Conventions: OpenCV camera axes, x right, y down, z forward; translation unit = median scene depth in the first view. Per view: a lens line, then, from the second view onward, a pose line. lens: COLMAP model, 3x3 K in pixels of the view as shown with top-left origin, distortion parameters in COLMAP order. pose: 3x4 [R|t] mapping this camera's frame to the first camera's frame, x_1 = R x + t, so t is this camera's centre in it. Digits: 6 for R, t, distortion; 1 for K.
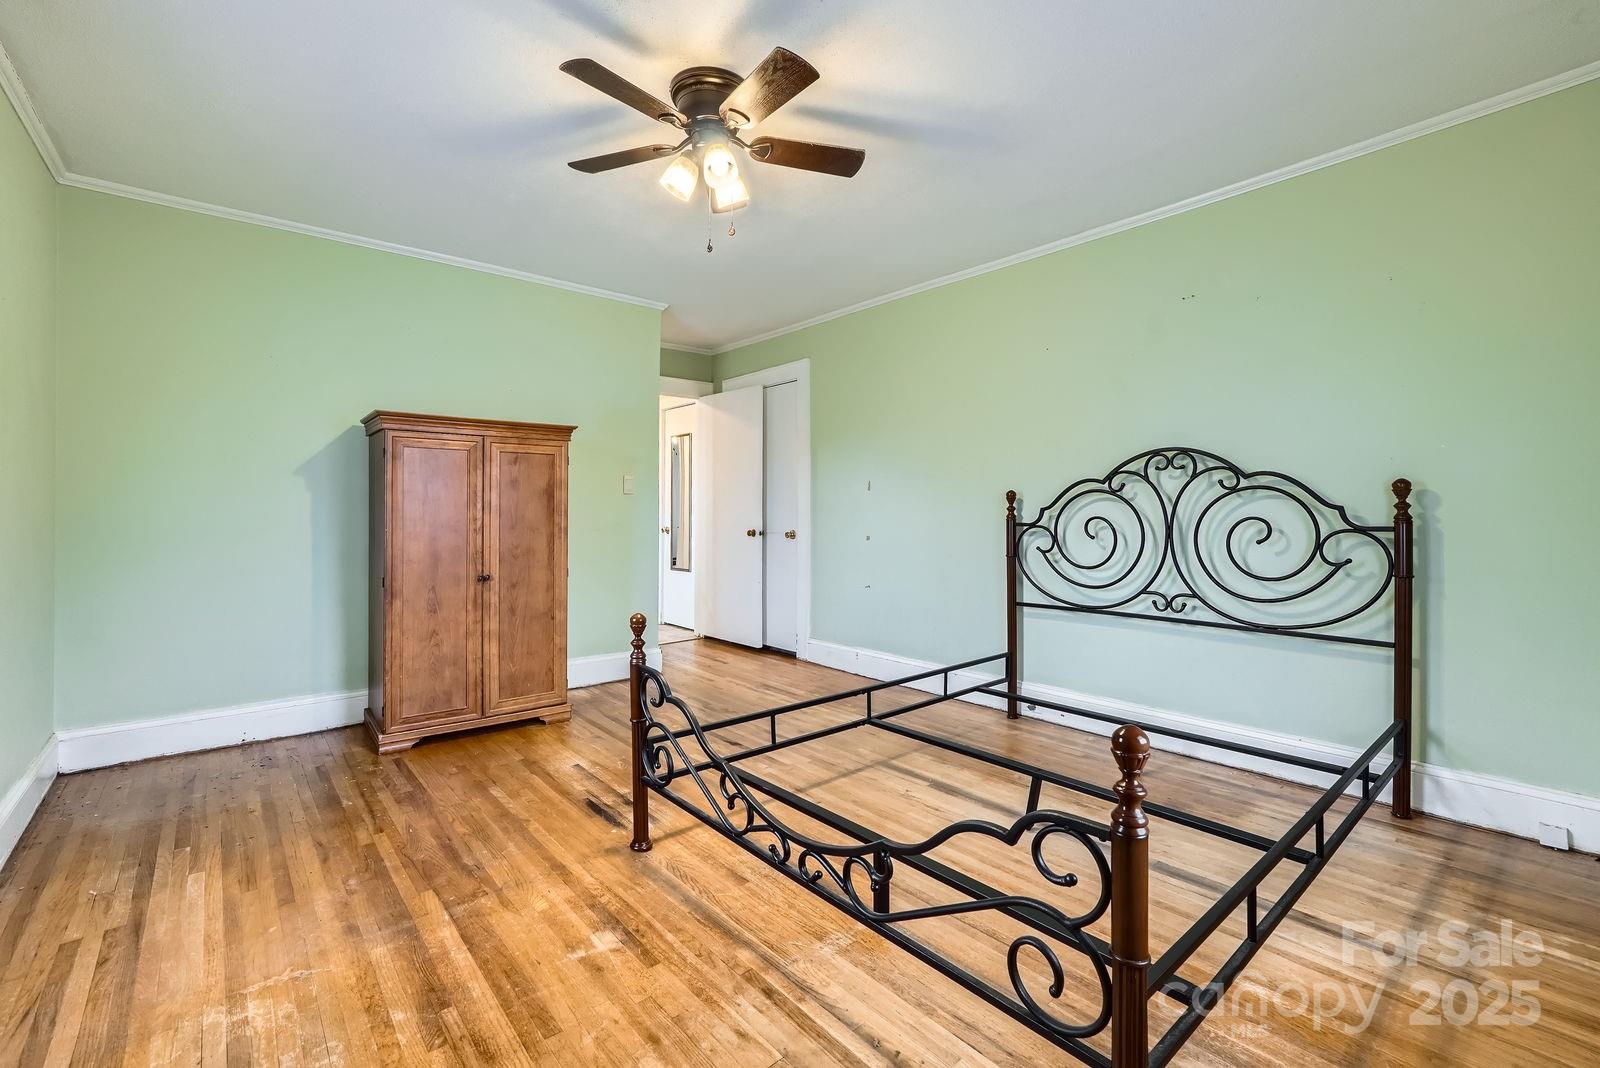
lens RADIAL K [[683.3, 0, 794.7], [0, 683.3, 524.1], [0, 0, 1]] dist [-0.014680, 0.006122]
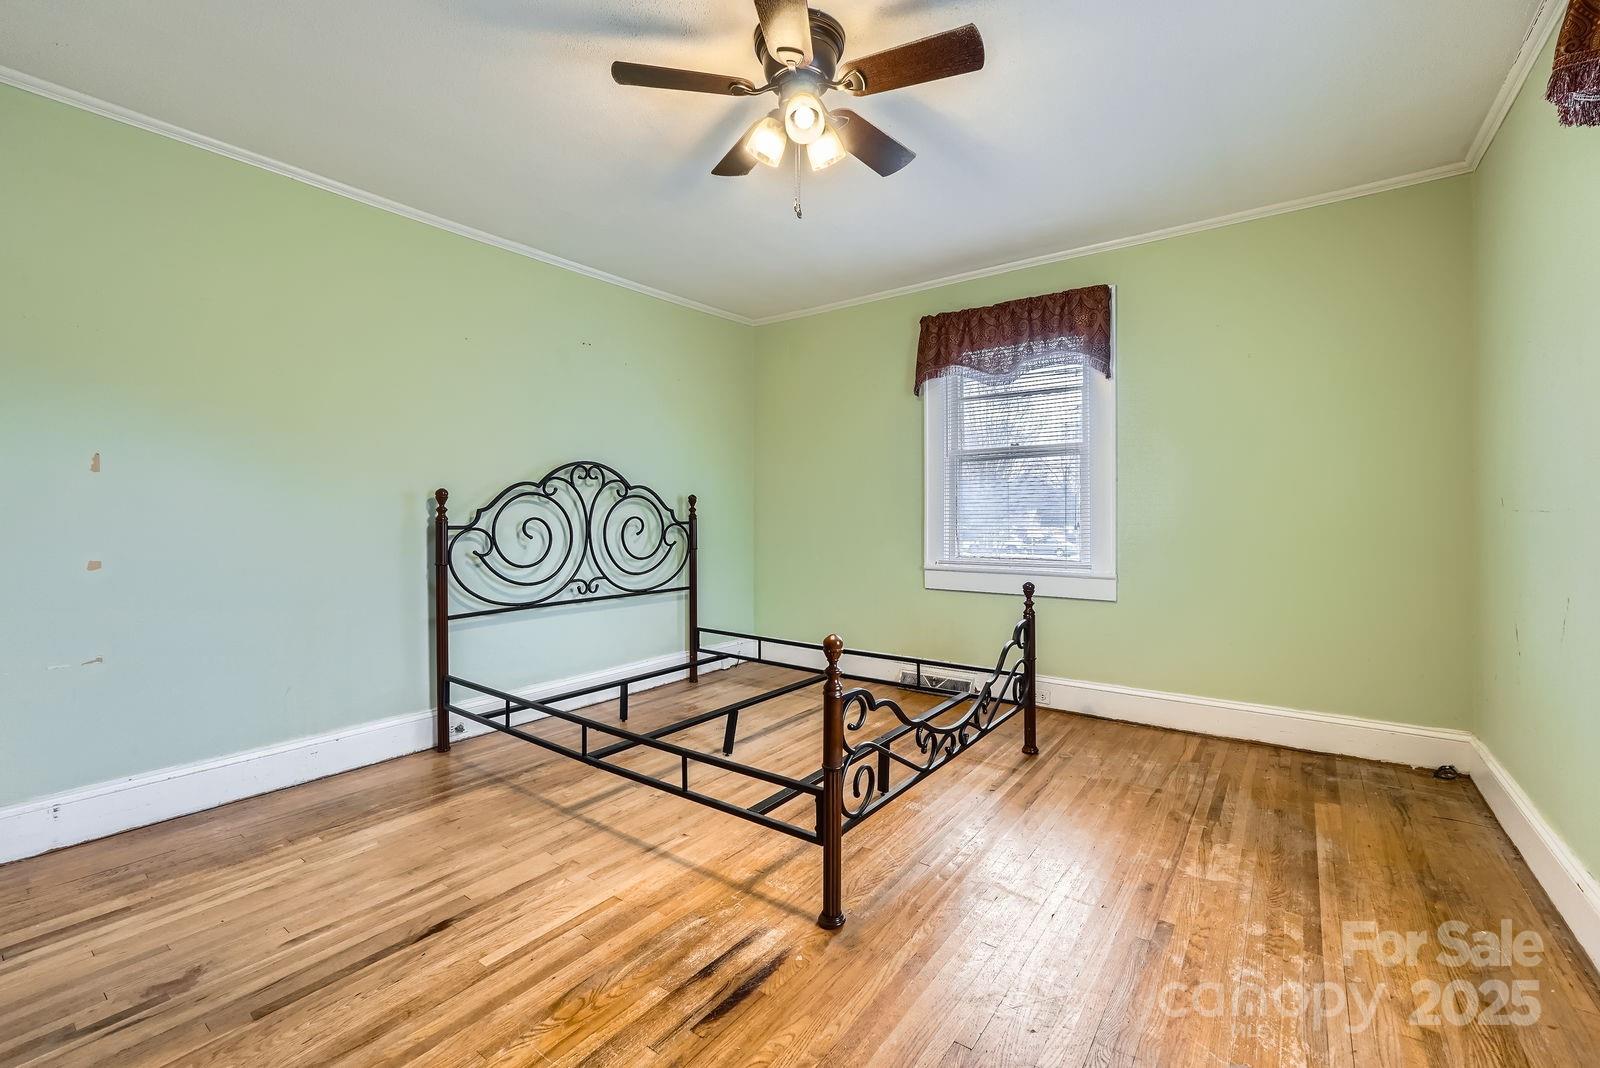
lens RADIAL K [[683.3, 0, 794.7], [0, 683.3, 524.1], [0, 0, 1]] dist [-0.014680, 0.006122]
pose [[-0.224454, -0.011120, 0.974421, -0.748108], [0.023455, 0.999584, 0.016810, -0.010104], [-0.974202, 0.026628, -0.224099, 0.906100]]
